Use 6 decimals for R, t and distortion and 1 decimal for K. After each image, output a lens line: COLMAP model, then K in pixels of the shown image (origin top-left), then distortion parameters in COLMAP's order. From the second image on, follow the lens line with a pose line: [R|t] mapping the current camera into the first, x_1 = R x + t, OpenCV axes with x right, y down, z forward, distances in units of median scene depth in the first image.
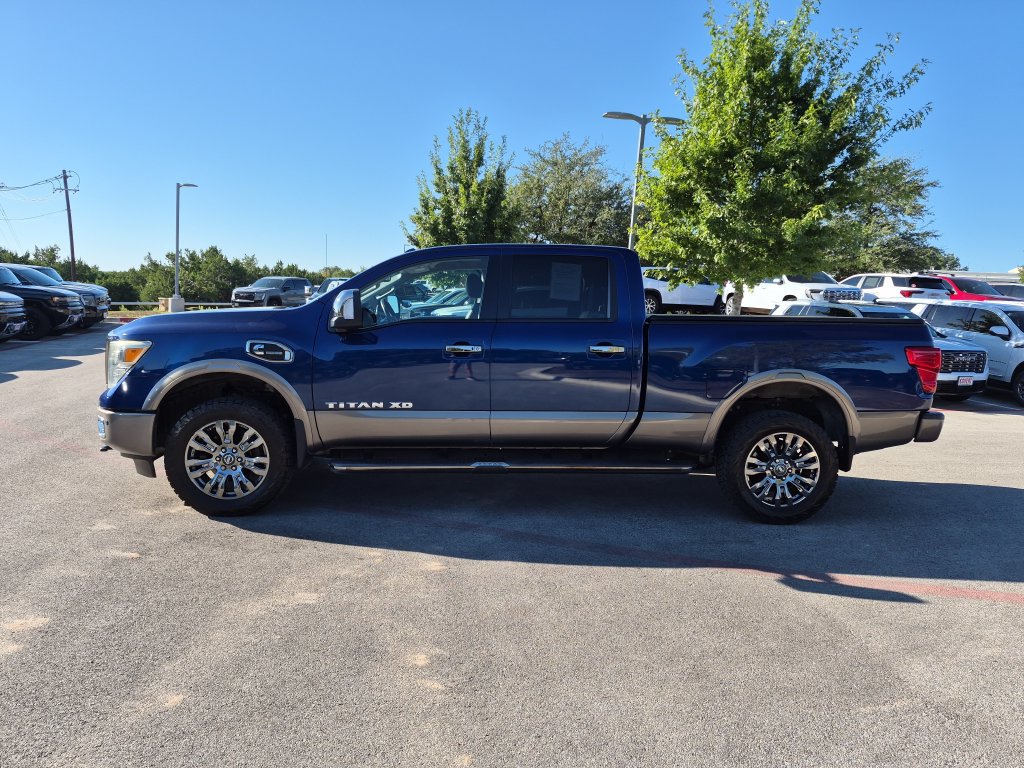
lens RADIAL K [[721.5, 0, 507.5], [0, 721.5, 380.5], [0, 0, 1]] dist [0.101809, -0.124800]
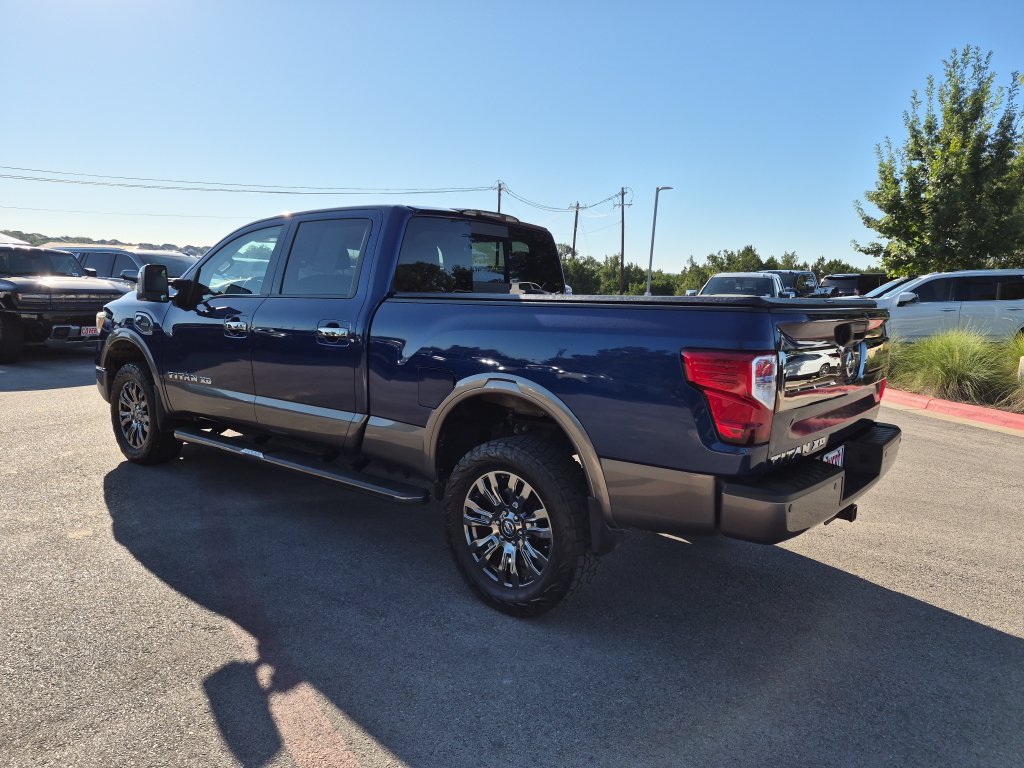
lens RADIAL K [[713.2, 0, 501.2], [0, 713.2, 381.3], [0, 0, 1]] dist [0.089300, -0.077924]
pose [[0.716081, 0.079036, -0.693528, 0.805243], [-0.077339, 0.996435, 0.033701, -0.028631], [0.693719, 0.029504, 0.719641, 0.538994]]
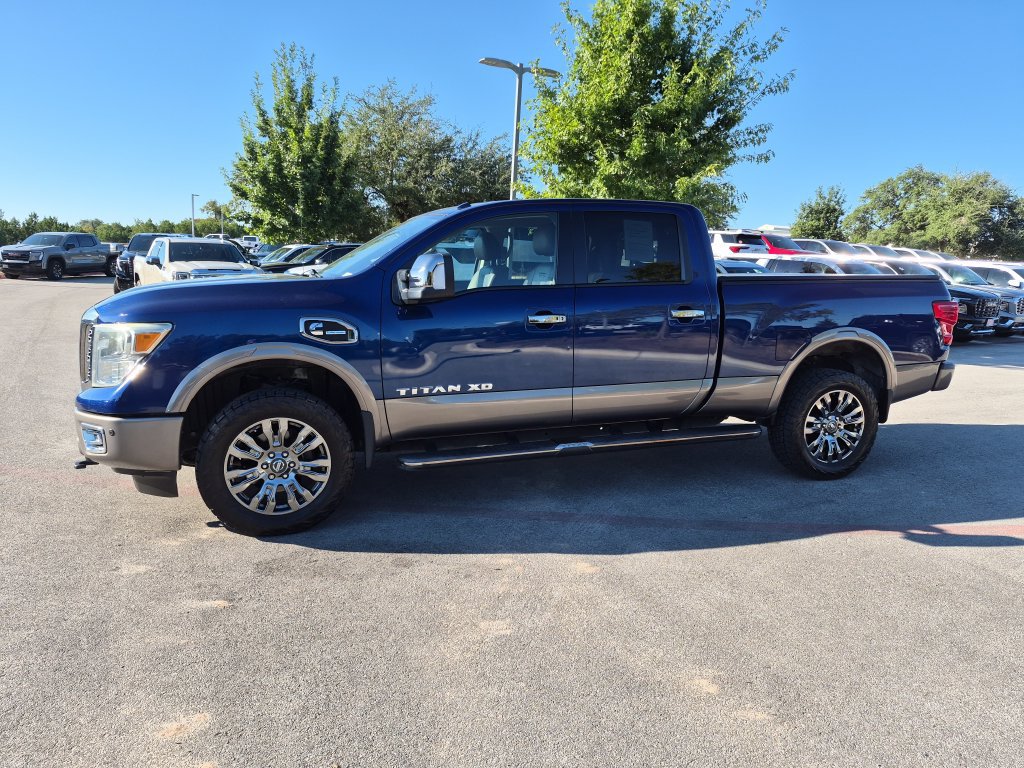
lens RADIAL K [[721.9, 0, 516.8], [0, 721.9, 382.9], [0, 0, 1]] dist [0.099730, -0.127949]
pose [[0.958239, -0.058796, 0.279861, -0.333191], [0.041243, 0.996818, 0.068207, -0.026750], [-0.282980, -0.053816, 0.957615, 0.149951]]
